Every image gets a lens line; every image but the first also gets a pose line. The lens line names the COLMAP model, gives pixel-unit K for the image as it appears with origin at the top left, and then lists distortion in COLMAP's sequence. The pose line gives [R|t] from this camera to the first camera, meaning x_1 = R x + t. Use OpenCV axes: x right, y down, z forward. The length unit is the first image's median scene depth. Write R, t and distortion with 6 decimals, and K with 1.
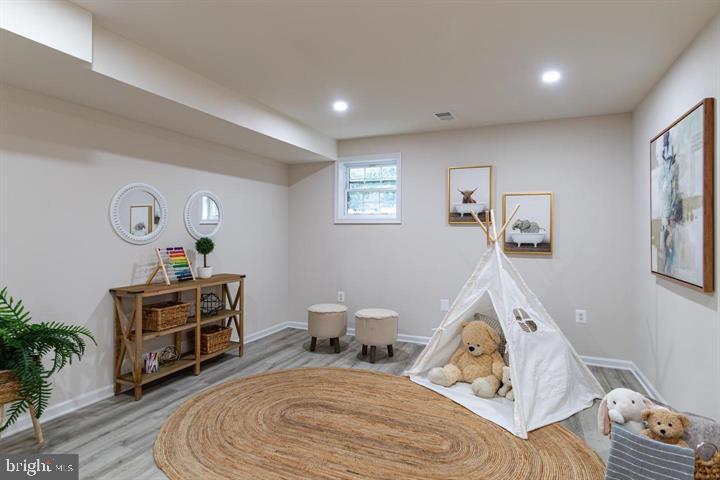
lens RADIAL K [[378.5, 0, 360.5], [0, 378.5, 228.2], [0, 0, 1]] dist [-0.014065, 0.000360]
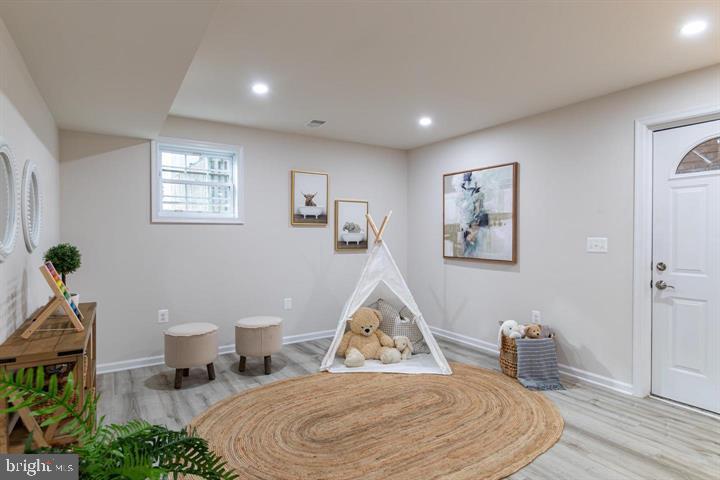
lens RADIAL K [[388.6, 0, 361.6], [0, 388.6, 239.2], [0, 0, 1]] dist [0.011947, 0.000517]
pose [[0.566612, -0.018762, 0.823771, -0.638434], [-0.004908, 0.999646, 0.026144, -0.001232], [-0.823970, -0.018856, 0.566319, 0.283639]]
